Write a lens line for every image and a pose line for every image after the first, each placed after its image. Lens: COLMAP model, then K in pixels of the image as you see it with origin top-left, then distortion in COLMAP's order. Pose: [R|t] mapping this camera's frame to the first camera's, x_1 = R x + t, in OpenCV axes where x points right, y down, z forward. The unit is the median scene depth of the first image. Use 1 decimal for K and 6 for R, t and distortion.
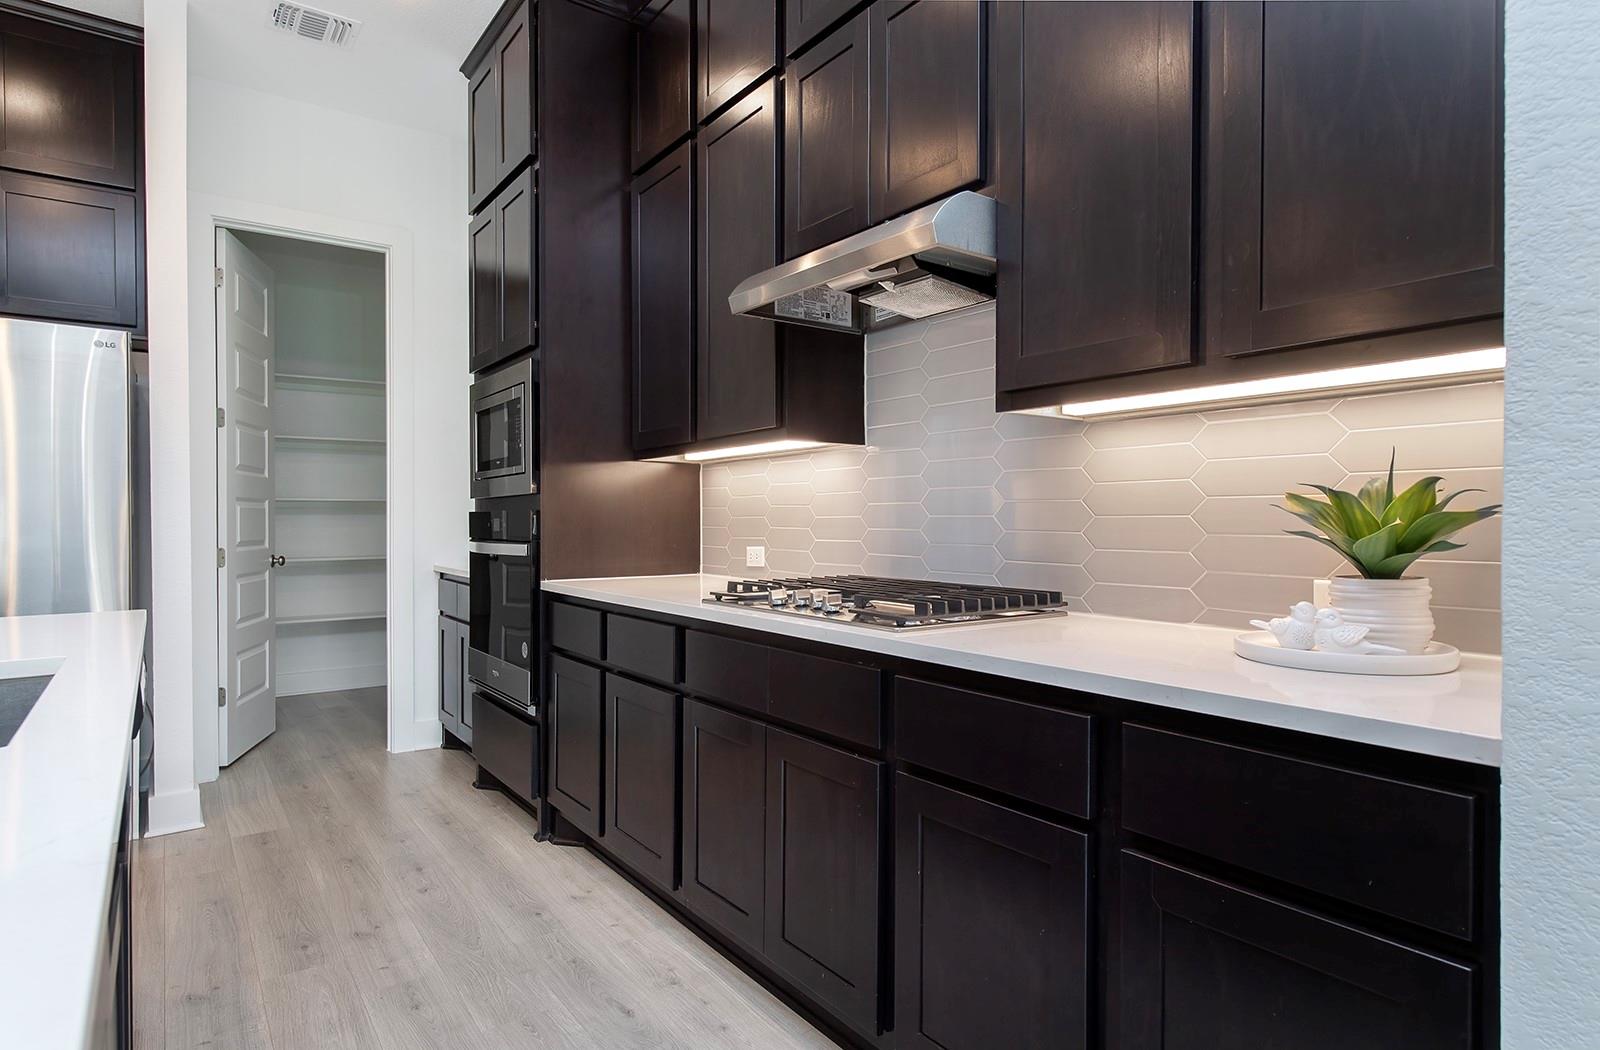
lens RADIAL K [[890.9, 0, 800.0], [0, 890.9, 525.0], [0, 0, 1]] dist [0.034246, -0.000209]
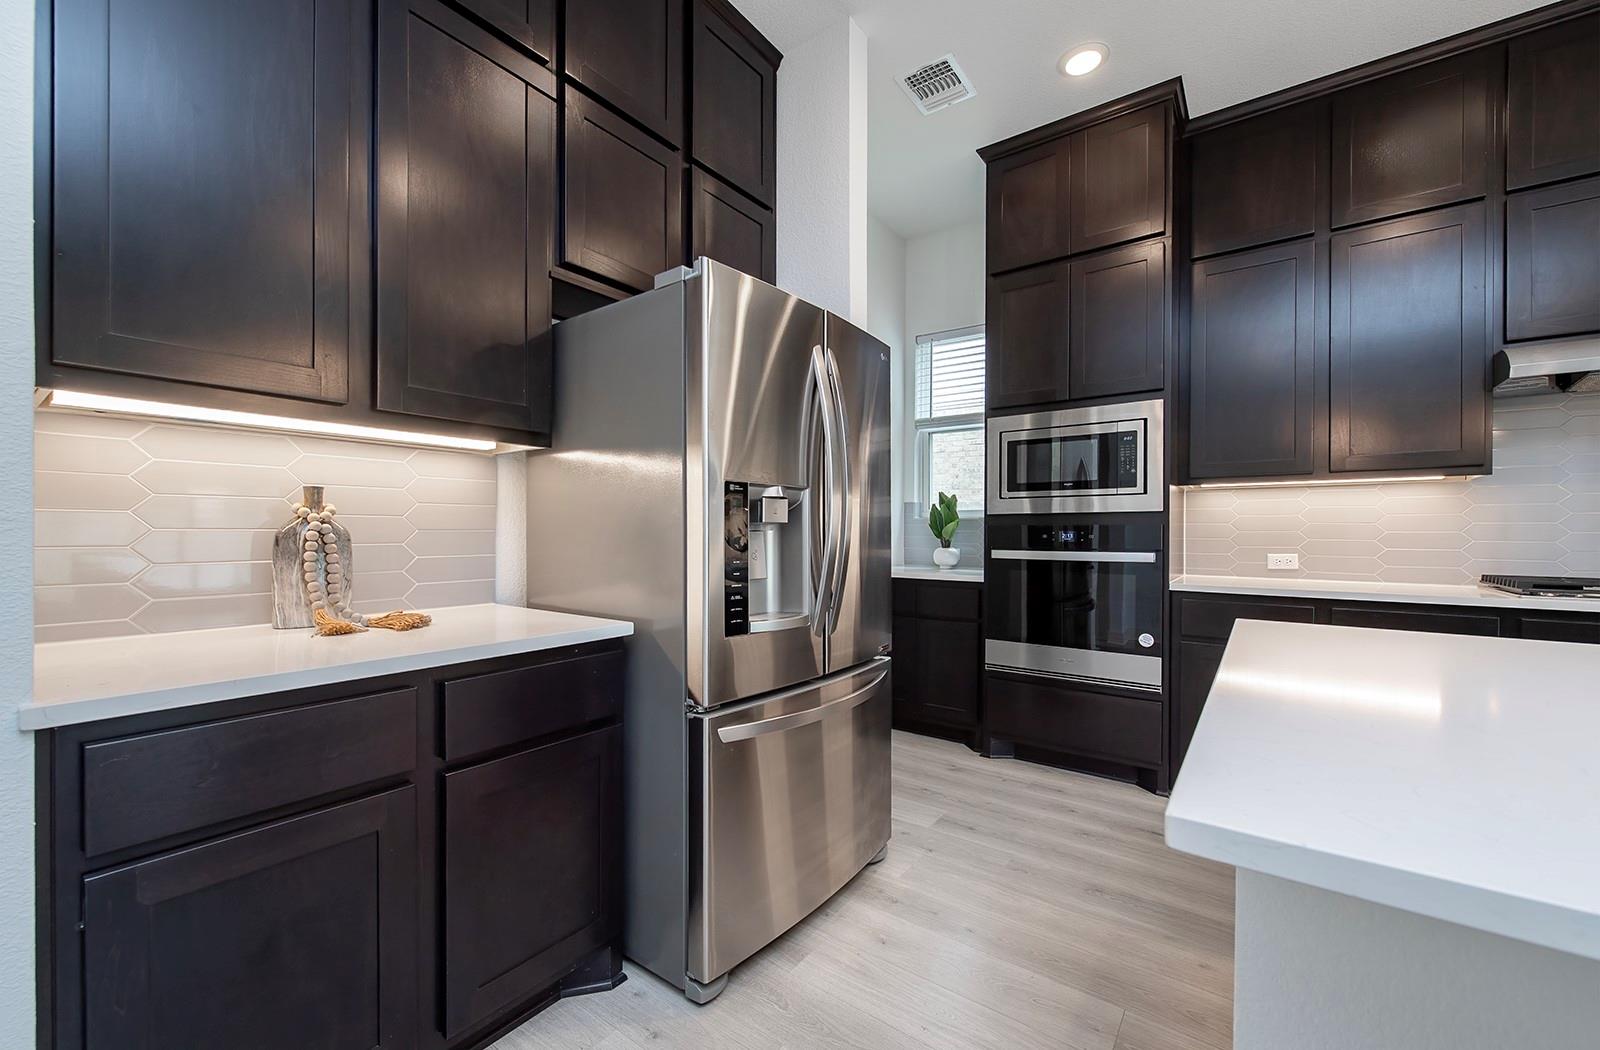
lens RADIAL K [[636.9, 0, 801.8], [0, 636.9, 529.3], [0, 0, 1]] dist [0.000880, 0.000047]
pose [[0.930079, 0.004784, 0.367327, -1.364734], [-0.003650, 0.999986, -0.003782, -0.006904], [-0.367340, 0.002176, 0.930084, 0.457715]]
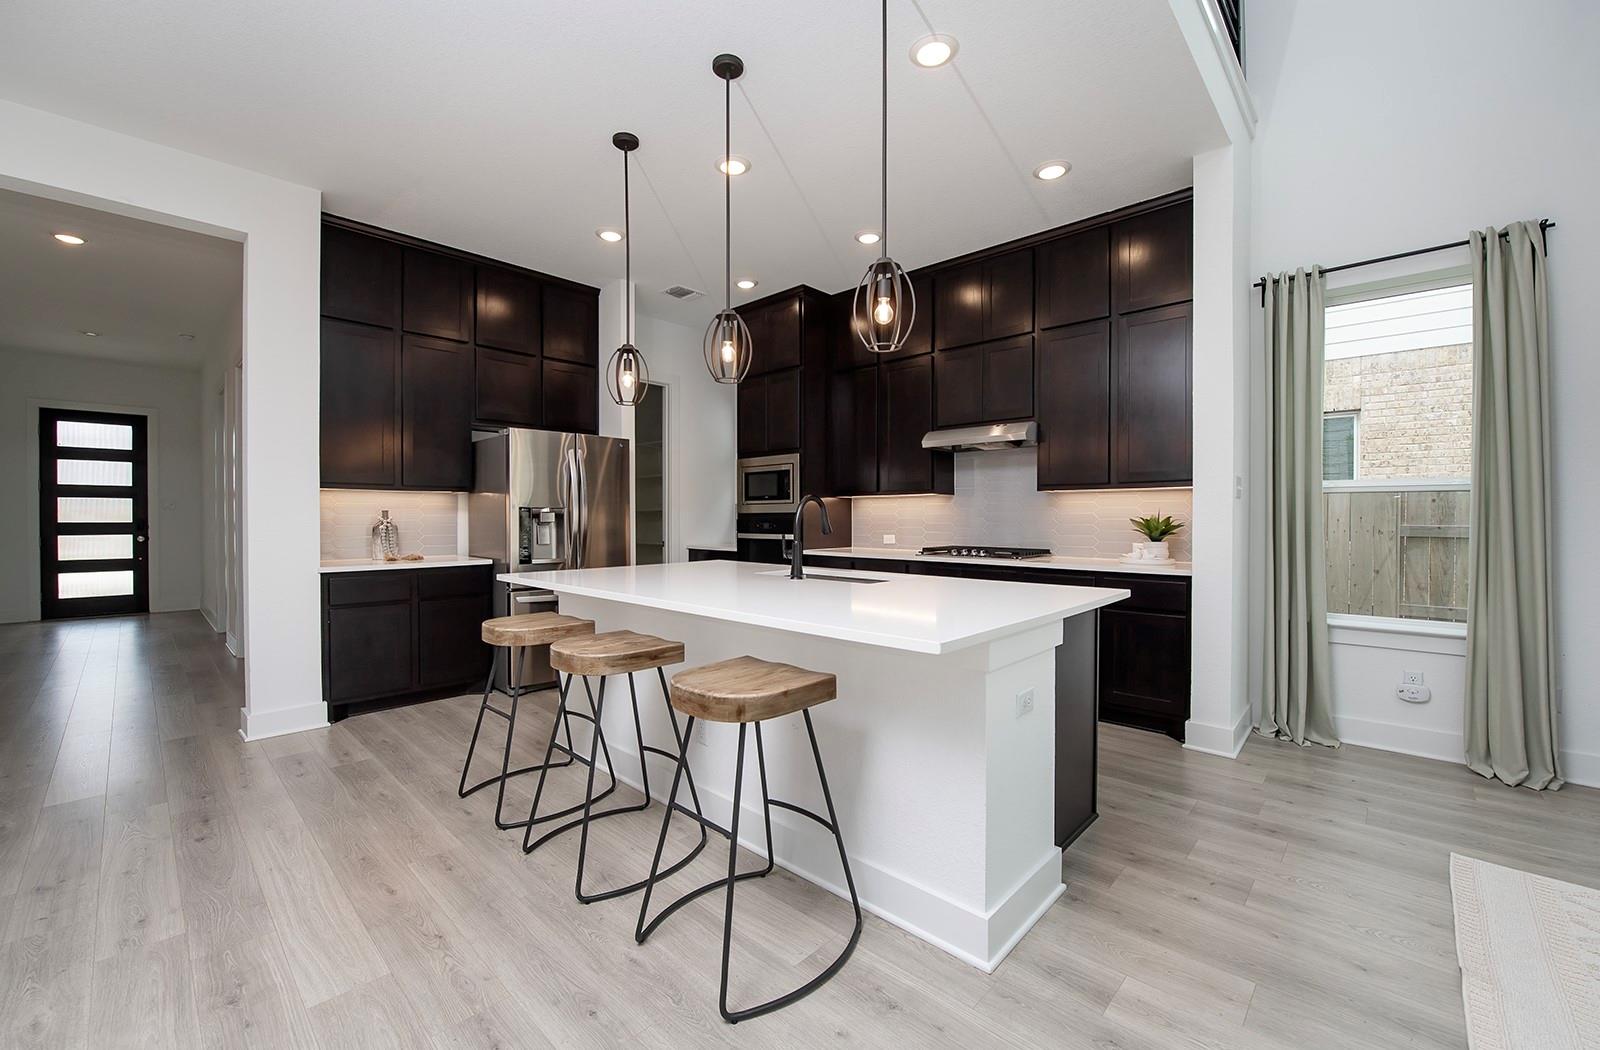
lens RADIAL K [[671.4, 0, 804.6], [0, 671.4, 516.8], [0, 0, 1]] dist [0.001213, 0.000217]
pose [[0.973428, -0.000853, 0.228992, -0.875739], [0.001221, 0.999998, -0.001465, -0.026842], [-0.228990, 0.001705, 0.973427, -0.862706]]
